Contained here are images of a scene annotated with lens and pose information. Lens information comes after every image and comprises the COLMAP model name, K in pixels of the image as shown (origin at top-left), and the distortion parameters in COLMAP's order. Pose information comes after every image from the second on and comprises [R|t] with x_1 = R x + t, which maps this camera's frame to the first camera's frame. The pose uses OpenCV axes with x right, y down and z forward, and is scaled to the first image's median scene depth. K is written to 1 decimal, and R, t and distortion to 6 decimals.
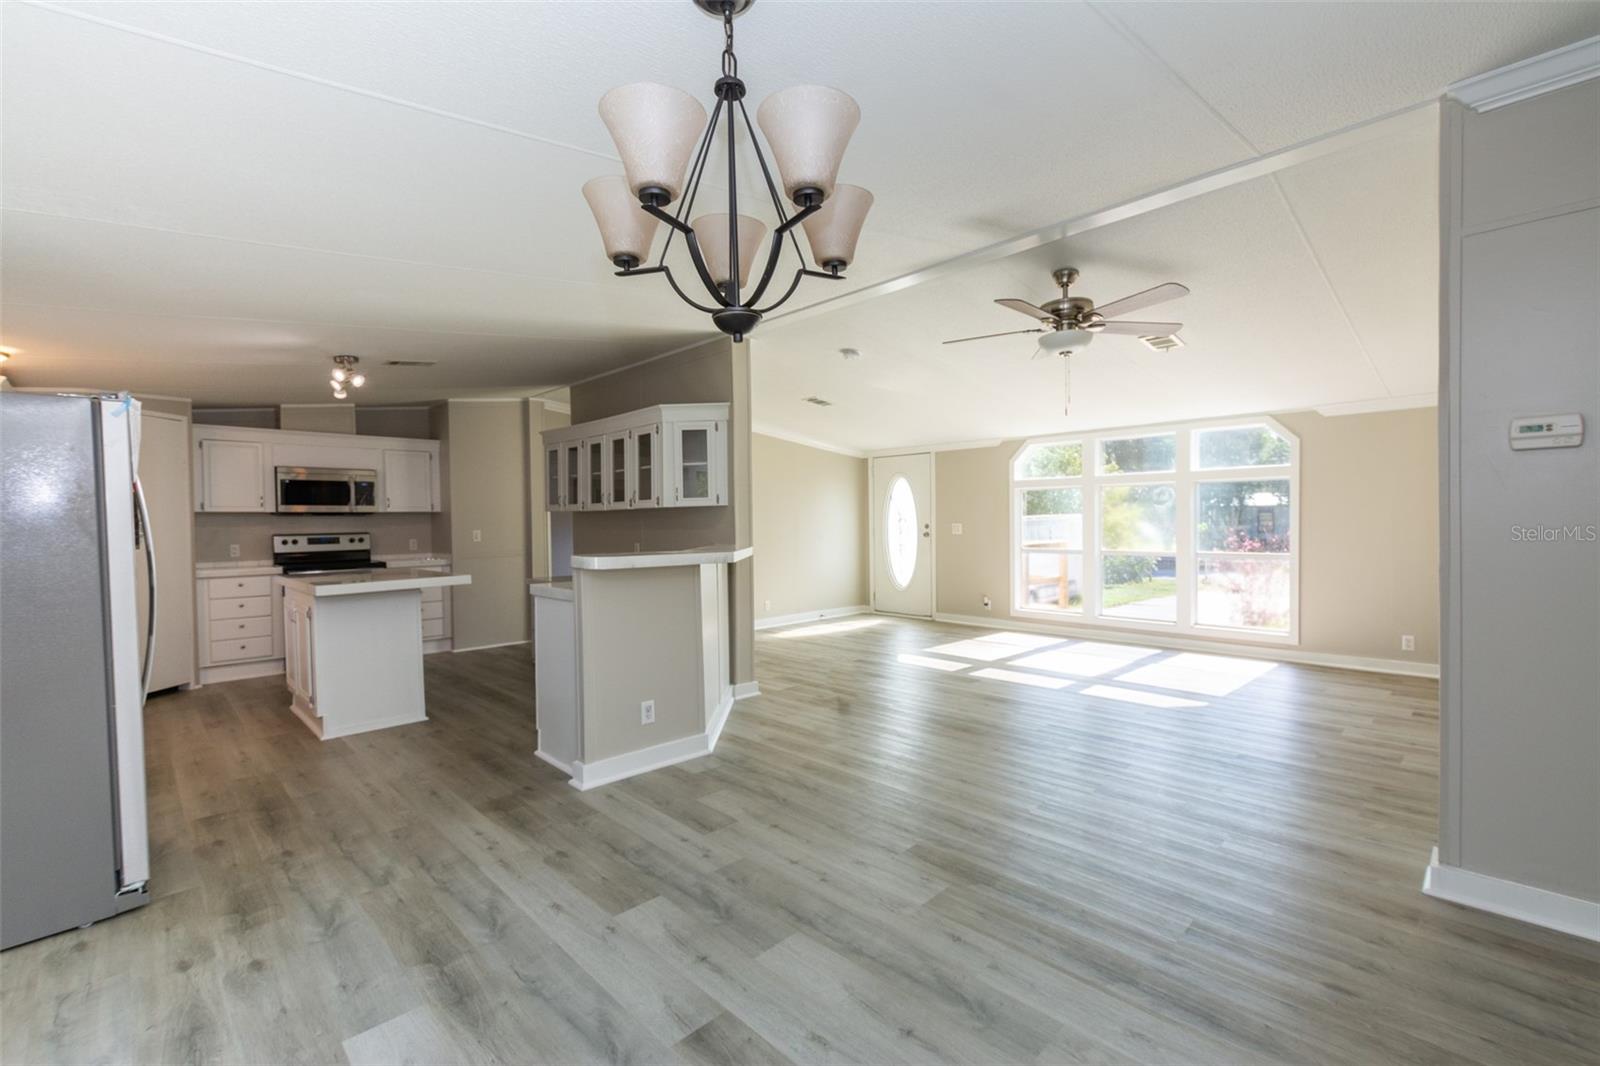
lens RADIAL K [[685.1, 0, 800.0], [0, 685.1, 533.0], [0, 0, 1]] dist [-0.000137, -0.000037]
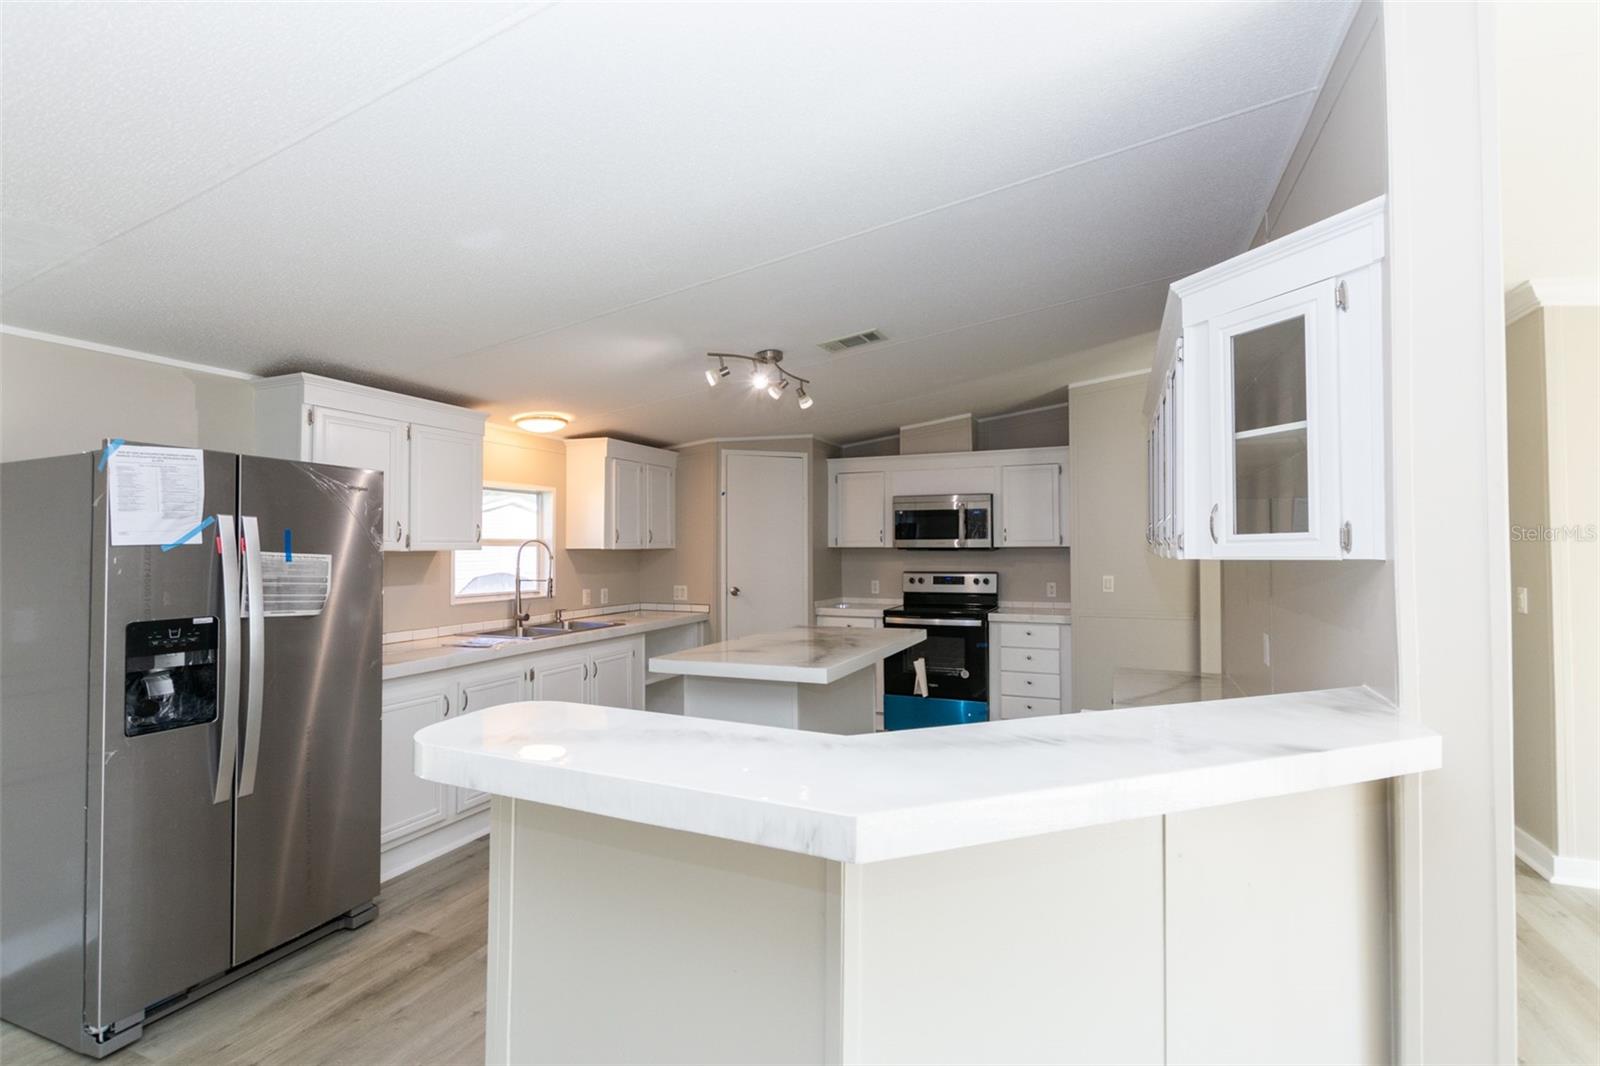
lens RADIAL K [[722.7, 0, 800.0], [0, 722.7, 533.0], [0, 0, 1]] dist [-0.000200, -0.000015]
pose [[0.373210, -0.006046, -0.927727, 0.066325], [-0.013852, 0.999831, -0.012088, -0.035438], [0.927643, 0.017363, 0.373064, 0.521177]]
